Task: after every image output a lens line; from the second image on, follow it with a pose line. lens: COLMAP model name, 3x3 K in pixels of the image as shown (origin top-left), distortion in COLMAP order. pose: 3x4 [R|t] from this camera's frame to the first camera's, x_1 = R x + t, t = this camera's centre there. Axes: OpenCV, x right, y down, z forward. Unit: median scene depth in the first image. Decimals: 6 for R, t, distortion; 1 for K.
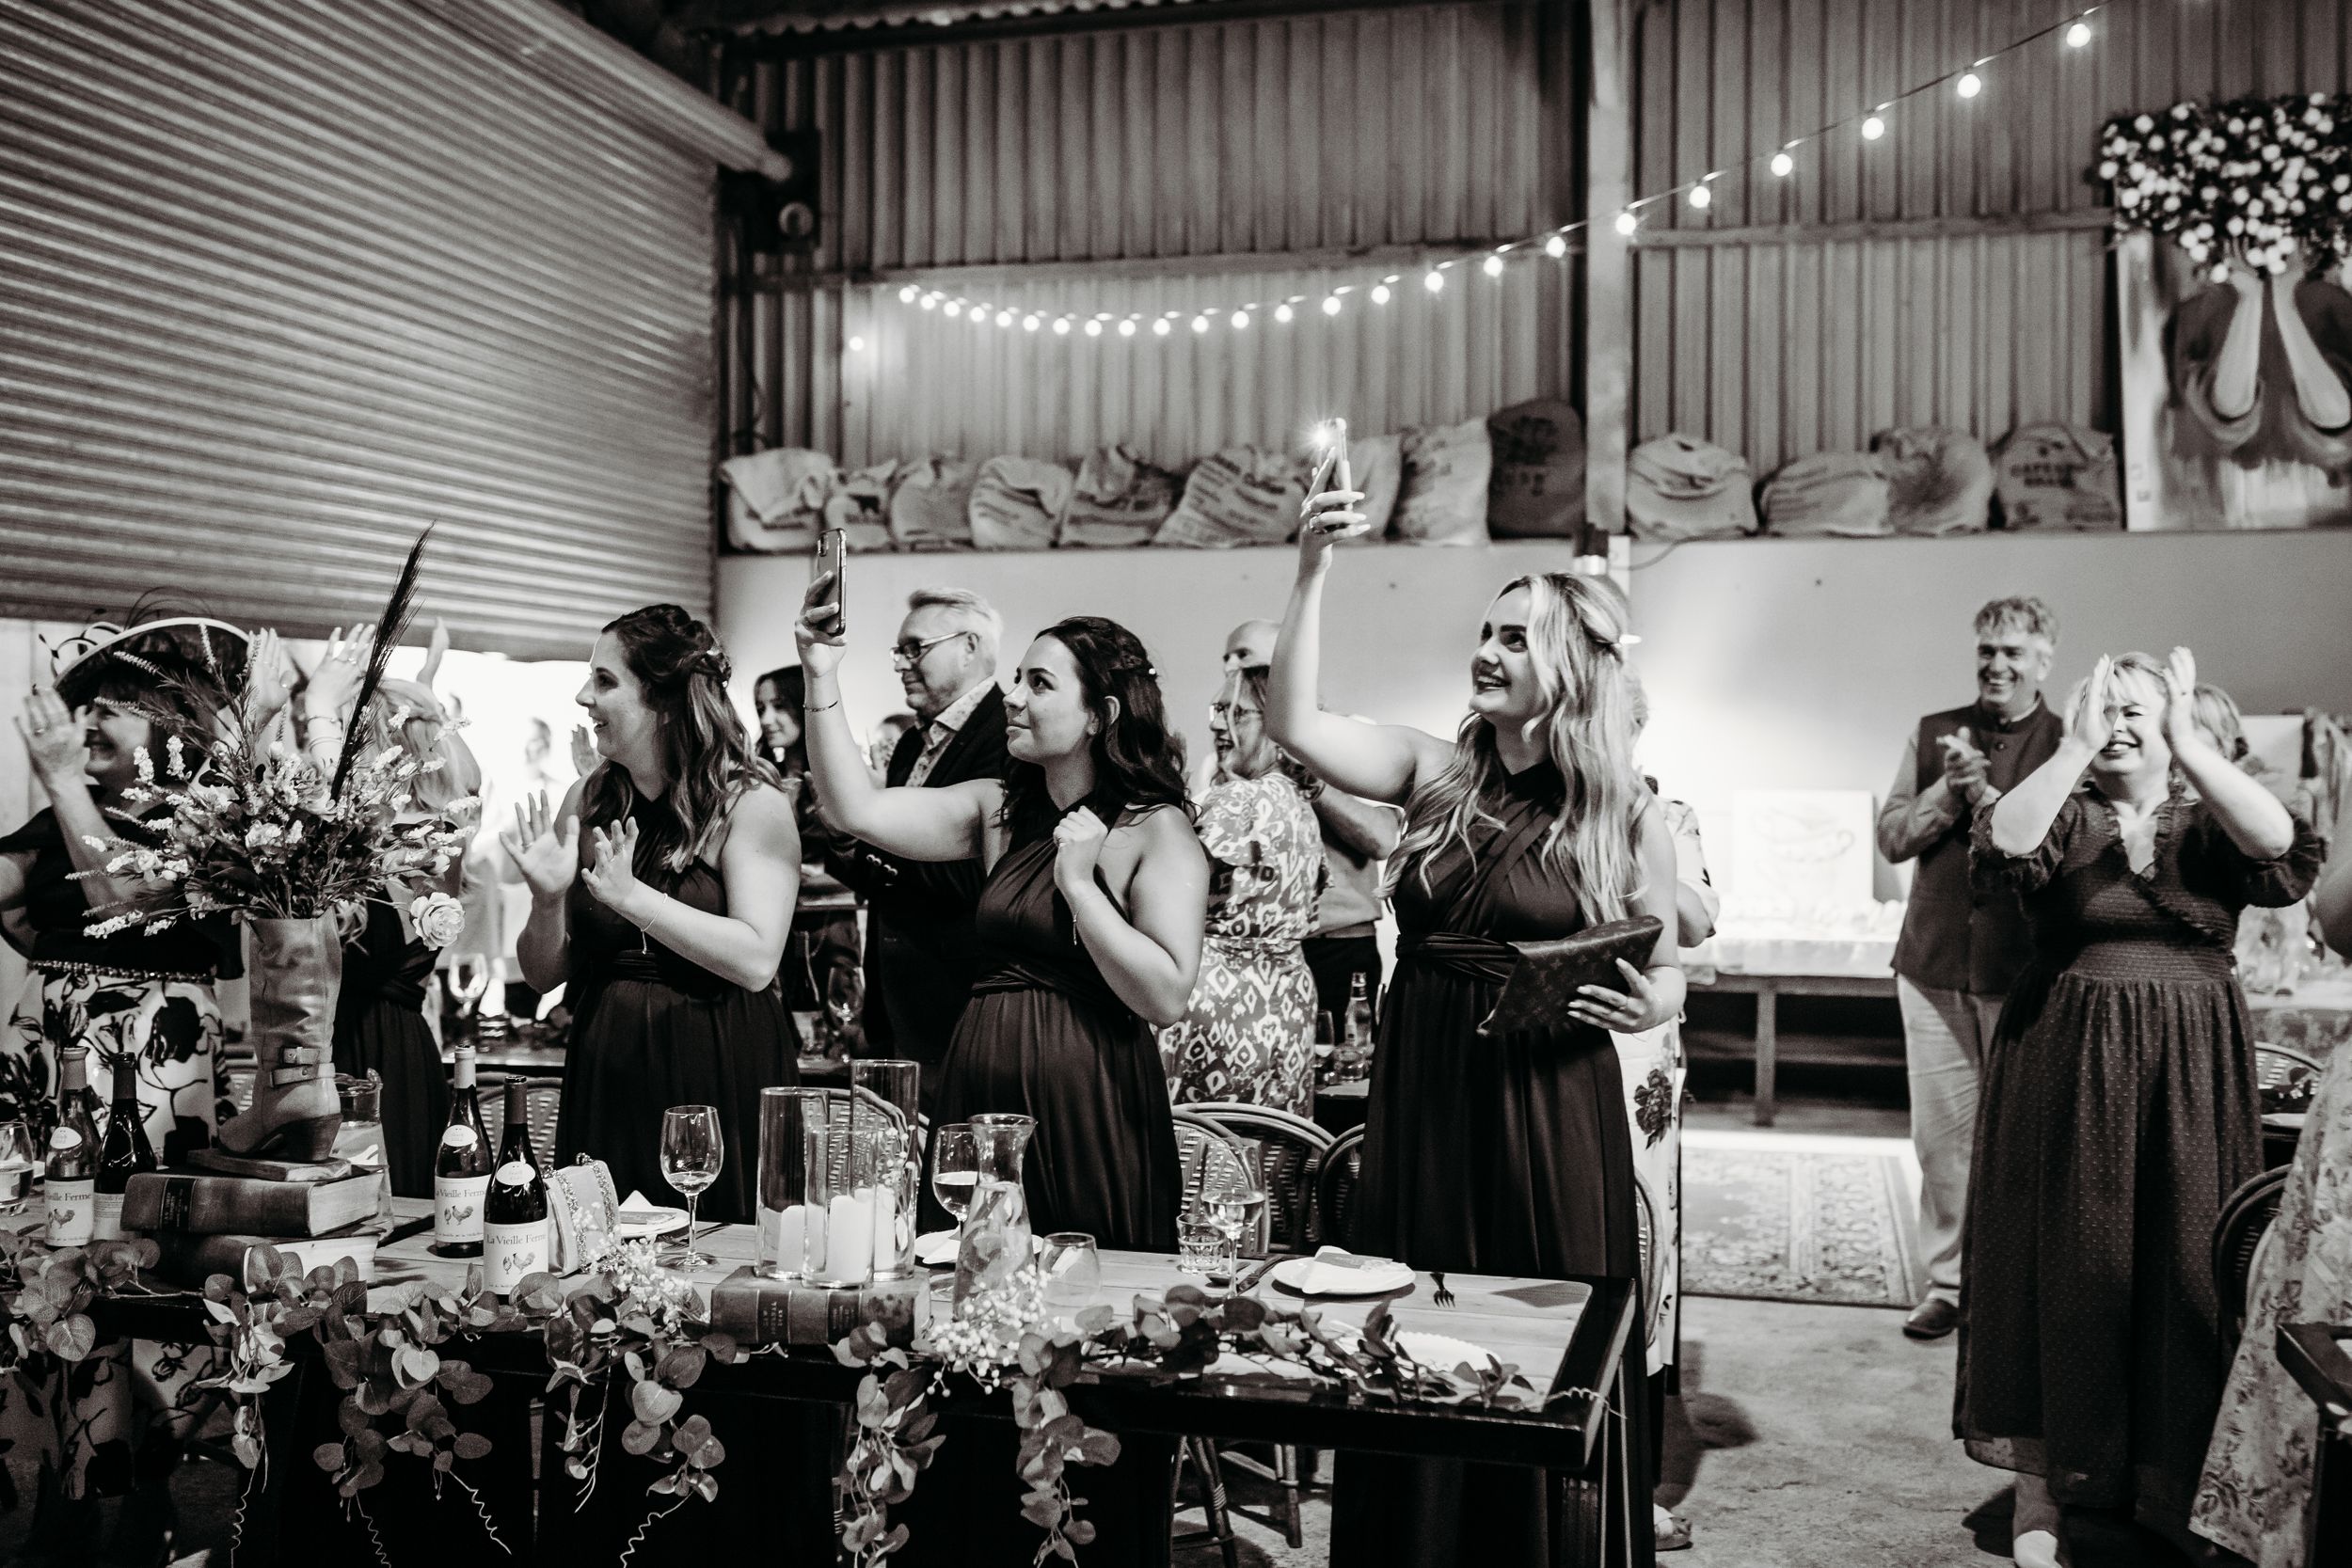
lens RADIAL K [[2346.8, 0, 1176.0], [0, 2346.8, 784.0], [0, 0, 1]] dist [0.005975, -0.022559]
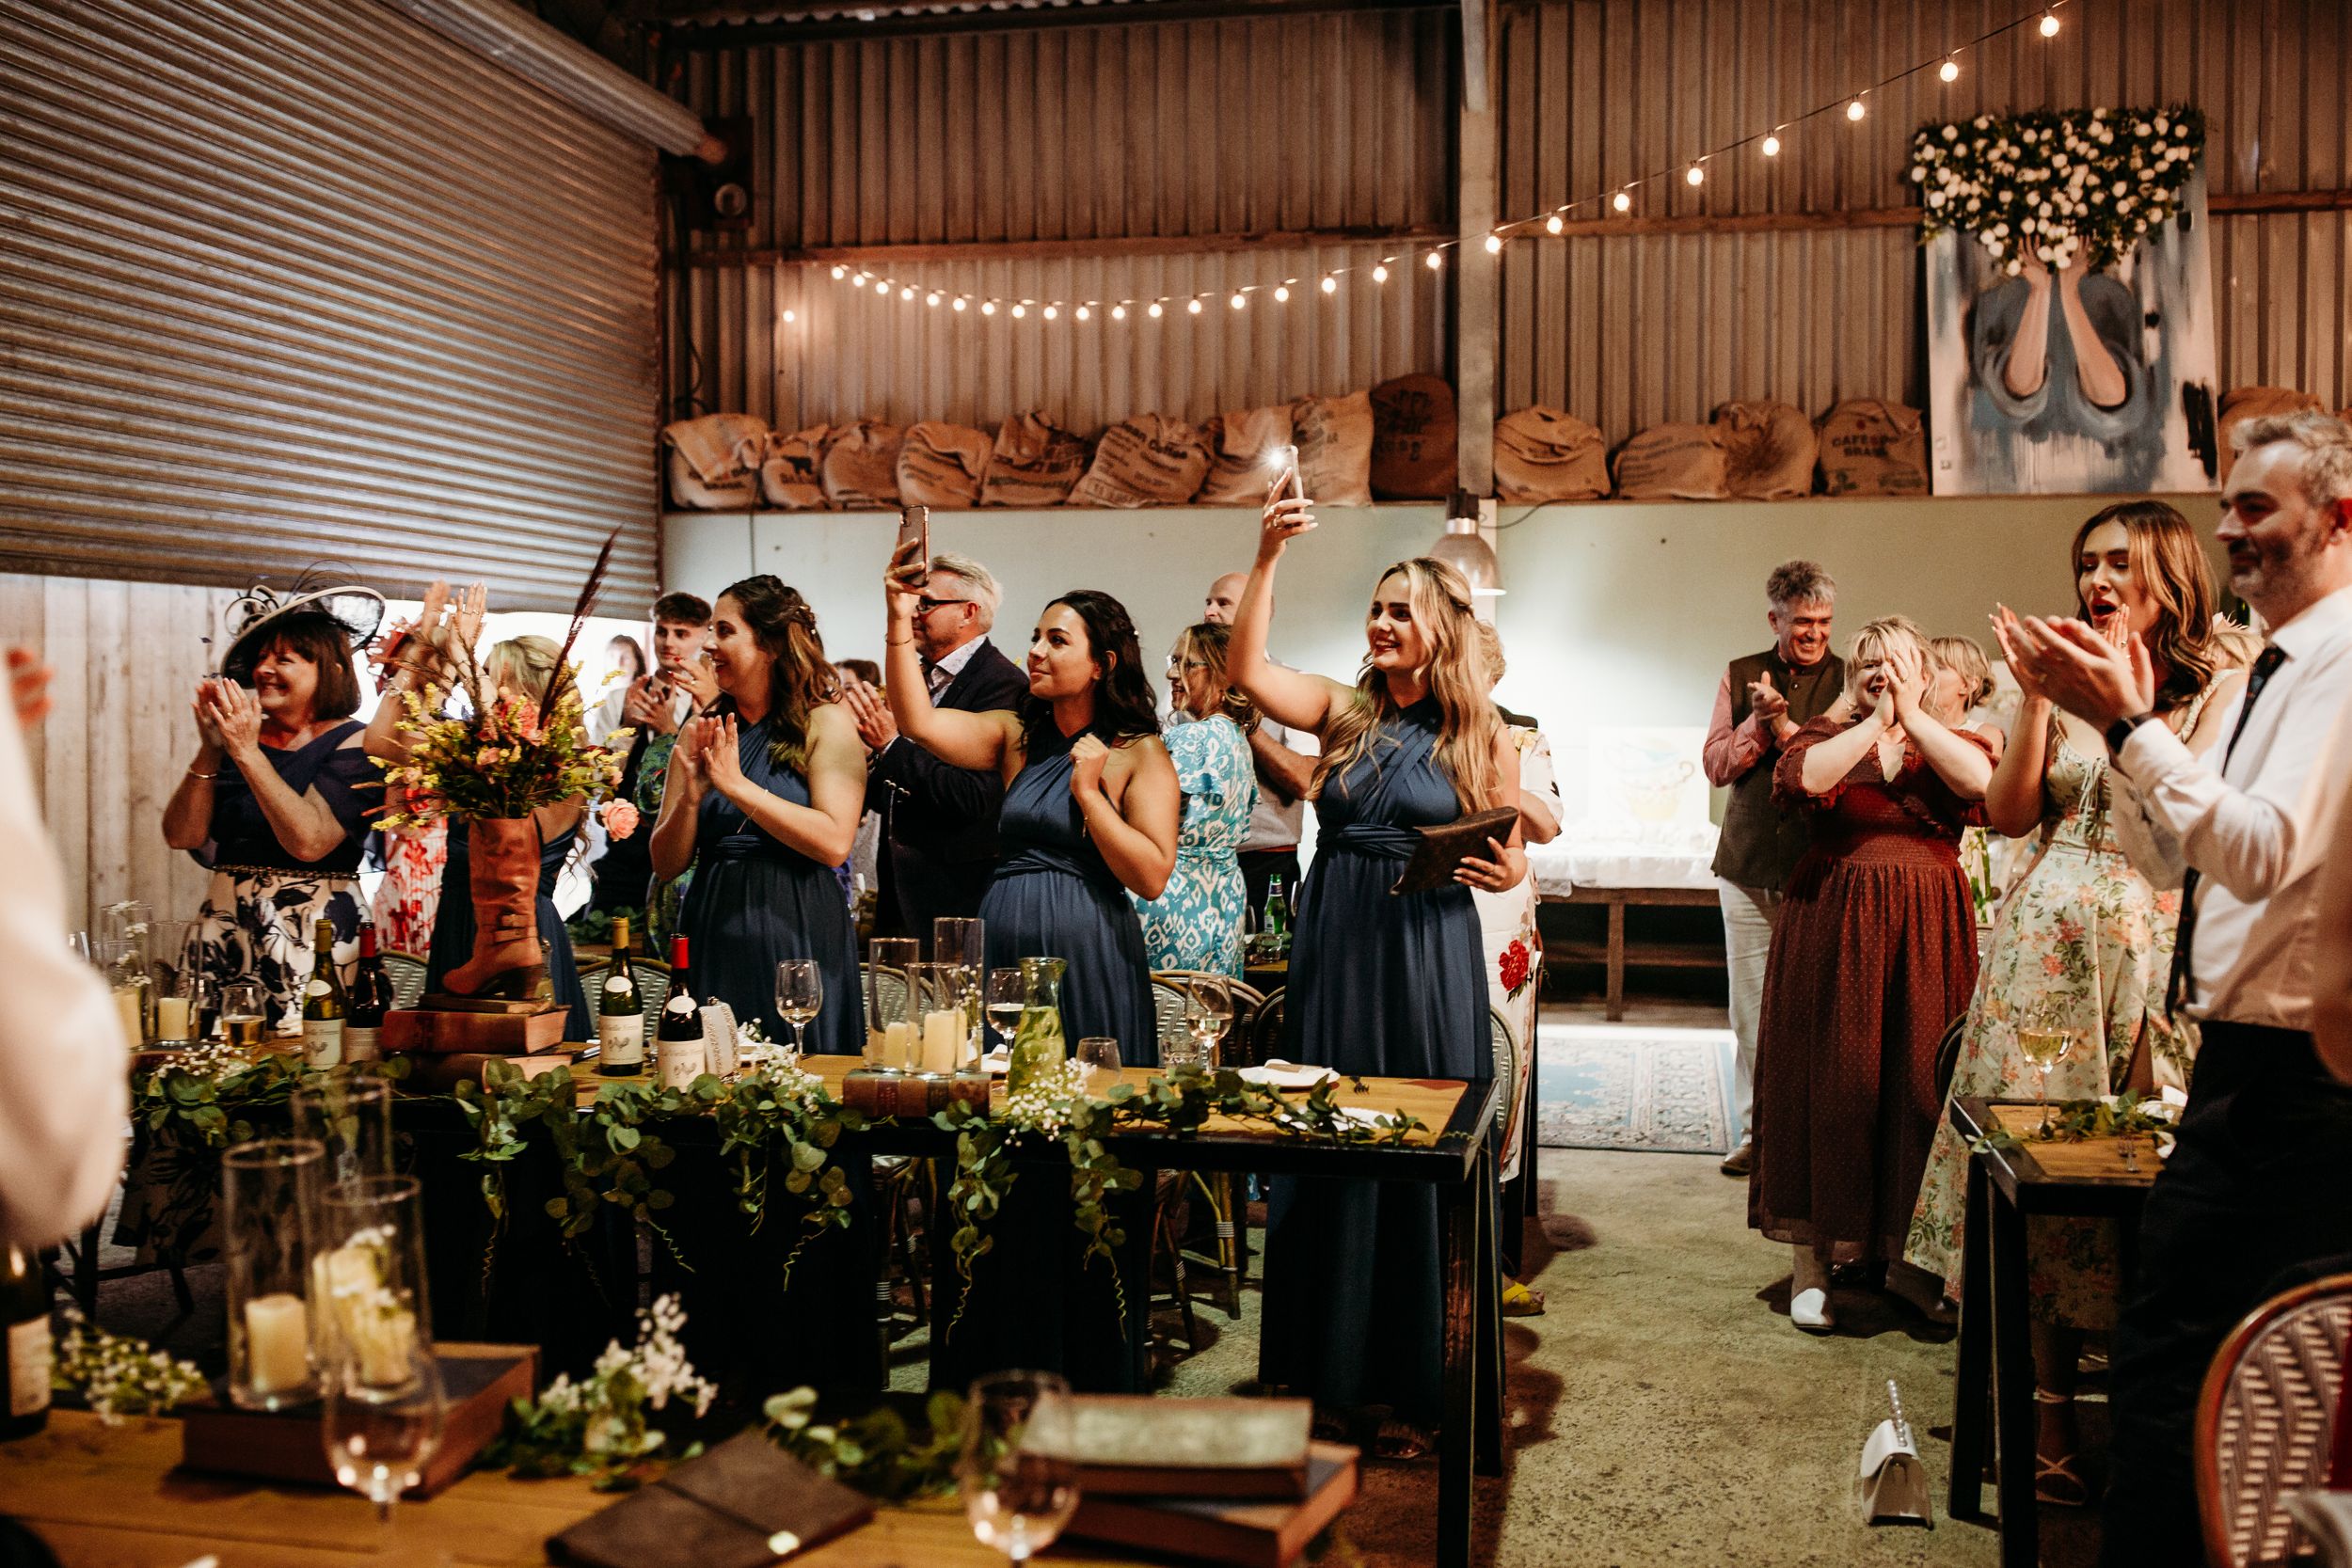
lens RADIAL K [[2402.1, 0, 1176.0], [0, 2402.1, 784.0], [0, 0, 1]] dist [0.015223, 0.030828]
pose [[0.998332, -0.004885, 0.057526, -0.028444], [0.003516, 0.999709, 0.023865, 0.002407], [-0.057626, -0.023622, 0.998059, -0.150336]]
